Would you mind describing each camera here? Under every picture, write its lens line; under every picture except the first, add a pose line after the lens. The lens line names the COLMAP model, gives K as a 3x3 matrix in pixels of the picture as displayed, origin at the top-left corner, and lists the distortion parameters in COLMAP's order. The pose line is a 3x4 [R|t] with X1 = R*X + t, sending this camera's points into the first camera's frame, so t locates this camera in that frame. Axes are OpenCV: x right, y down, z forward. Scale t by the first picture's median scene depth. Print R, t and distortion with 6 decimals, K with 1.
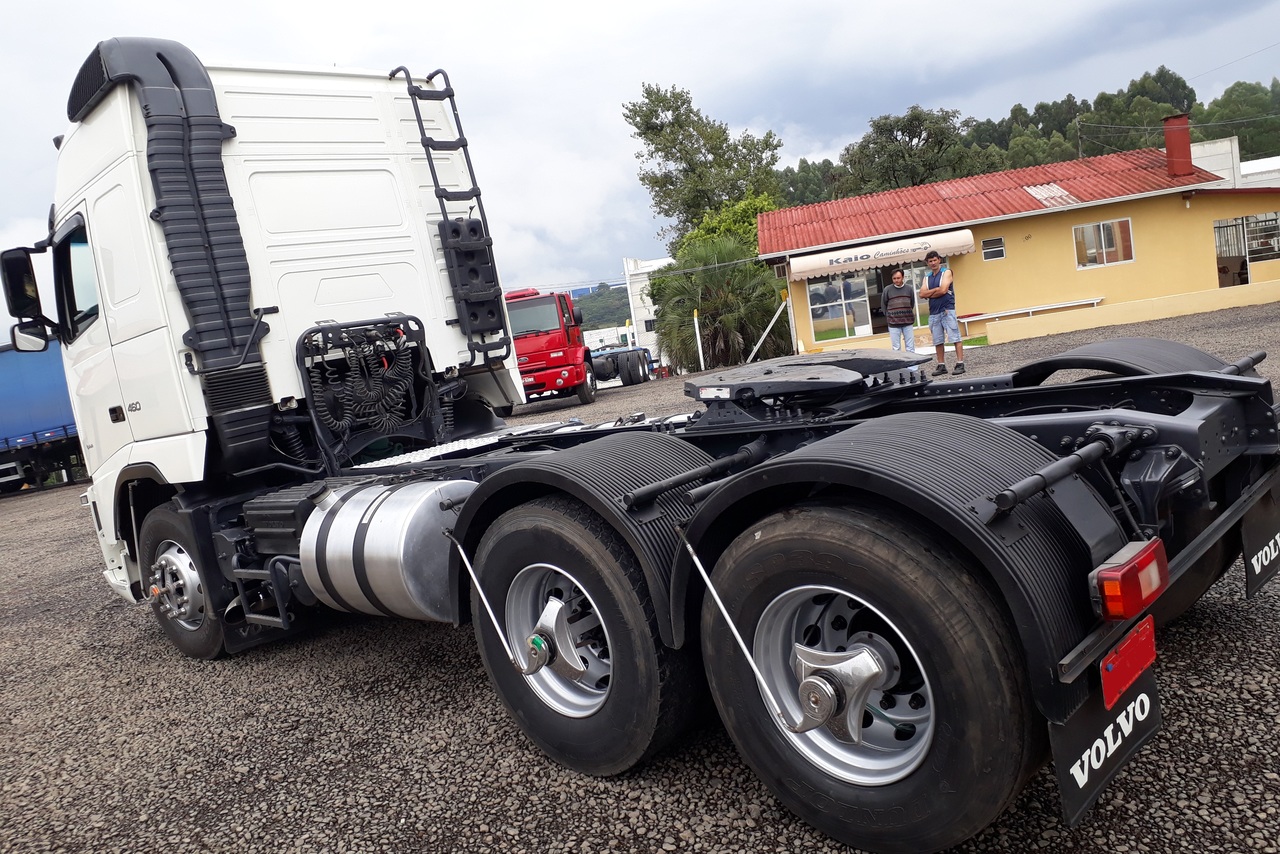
lens RADIAL K [[1035.2, 0, 643.5], [0, 1035.2, 422.8], [0, 0, 1]] dist [0.073418, -0.142060]
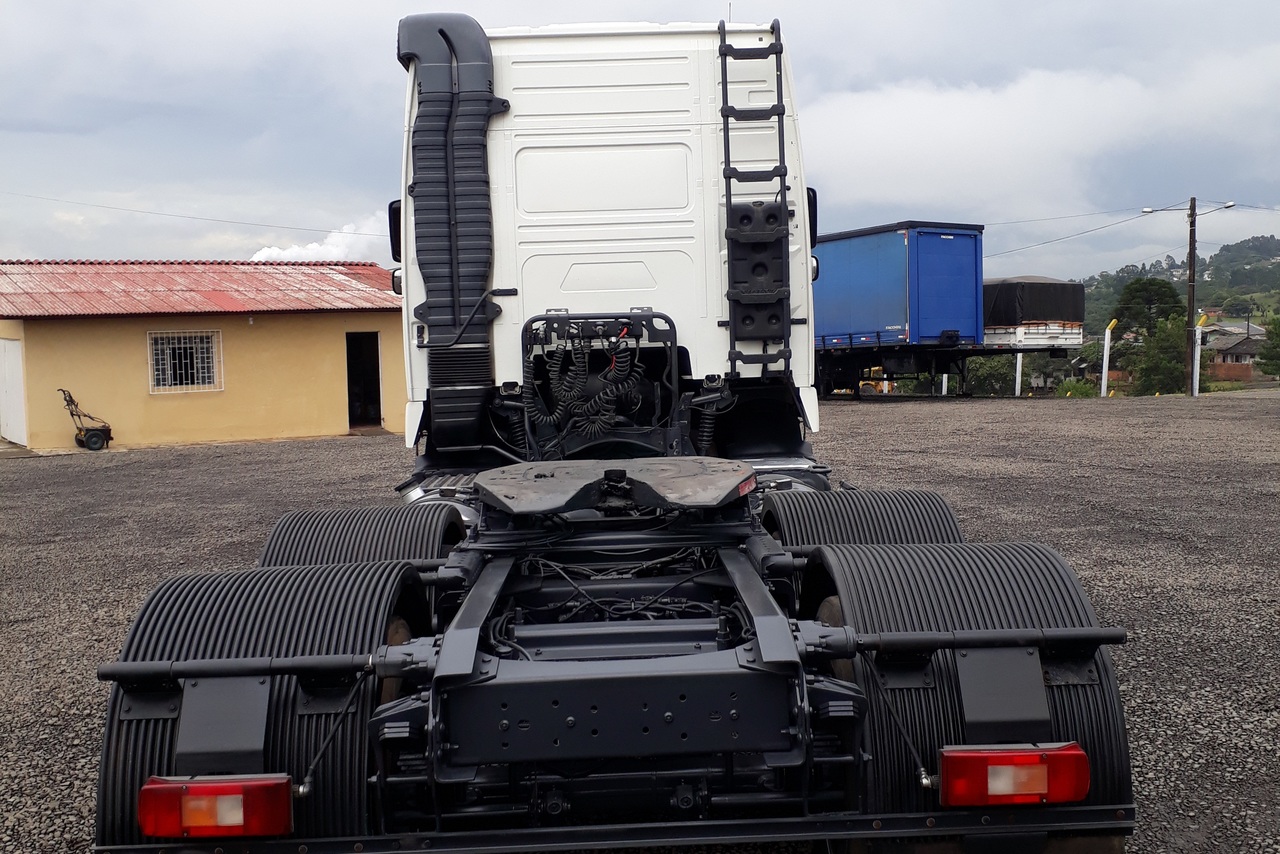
lens RADIAL K [[1351.2, 0, 641.8], [0, 1351.2, 435.0], [0, 0, 1]] dist [0.115583, 0.000000]
pose [[0.694613, 0.205363, -0.689448, 0.612346], [-0.159028, 0.978511, 0.131246, -0.157662], [0.701586, 0.018476, 0.712345, 0.177319]]
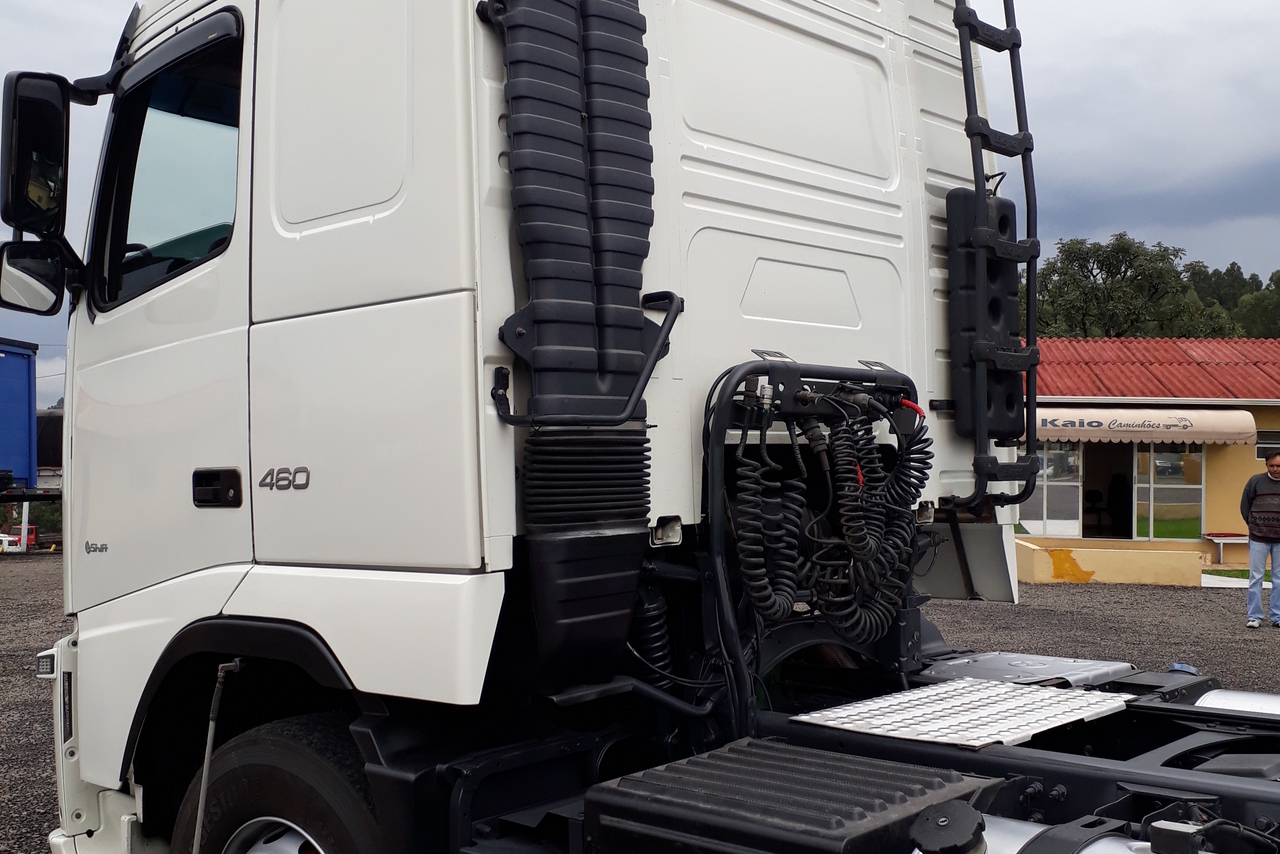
lens RADIAL K [[1351.2, 0, 637.7], [0, 1351.2, 419.4], [0, 0, 1]] dist [0.115583, 0.000000]
pose [[0.986007, 0.166636, 0.004856, -0.352025], [-0.164670, 0.978084, -0.127421, 0.007341], [-0.025983, 0.124838, 0.991837, 0.458011]]
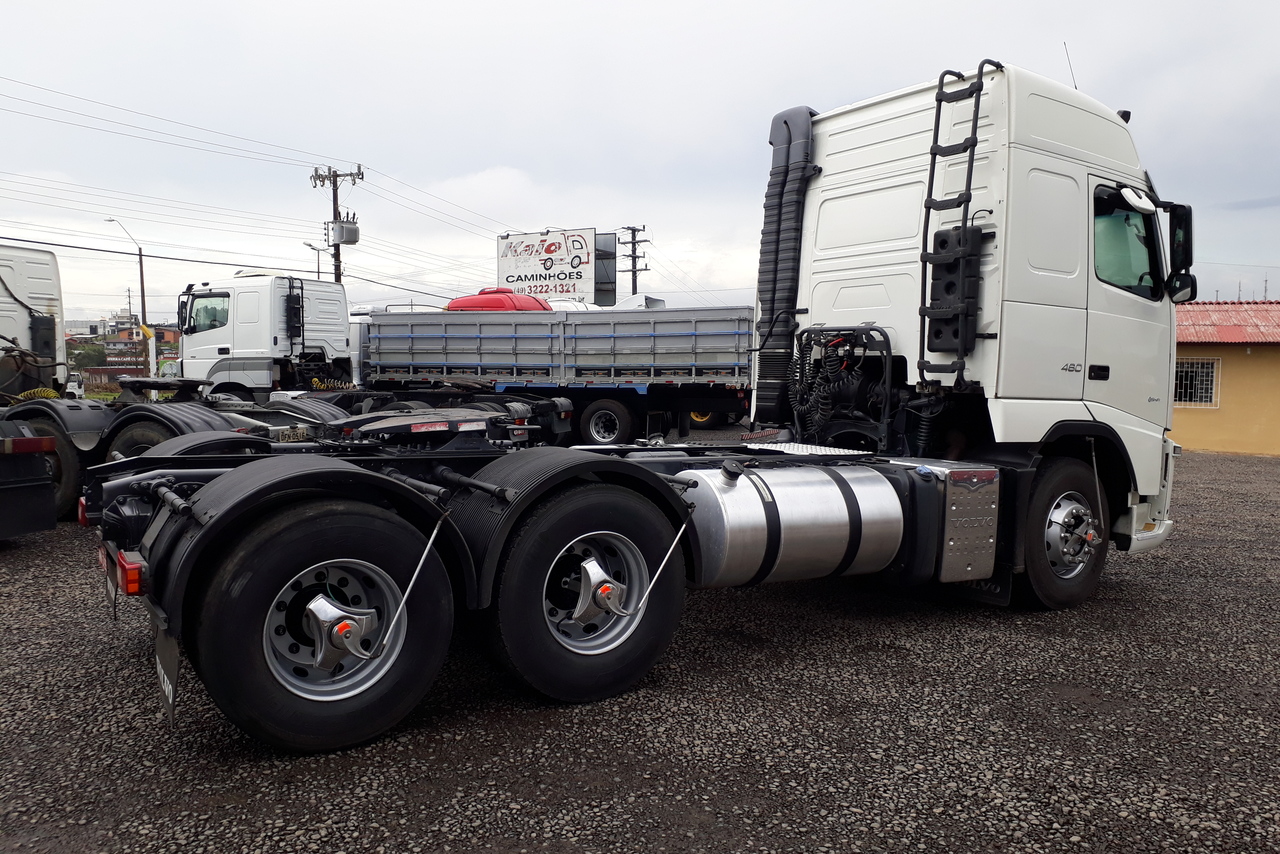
lens RADIAL K [[1035.2, 0, 643.2], [0, 1035.2, 422.5], [0, 0, 1]] dist [0.073418, -0.142060]
pose [[-0.213349, 0.219294, -0.952046, 0.896241], [-0.069387, 0.968621, 0.238661, -0.256719], [0.974509, 0.116978, -0.191438, 1.030895]]
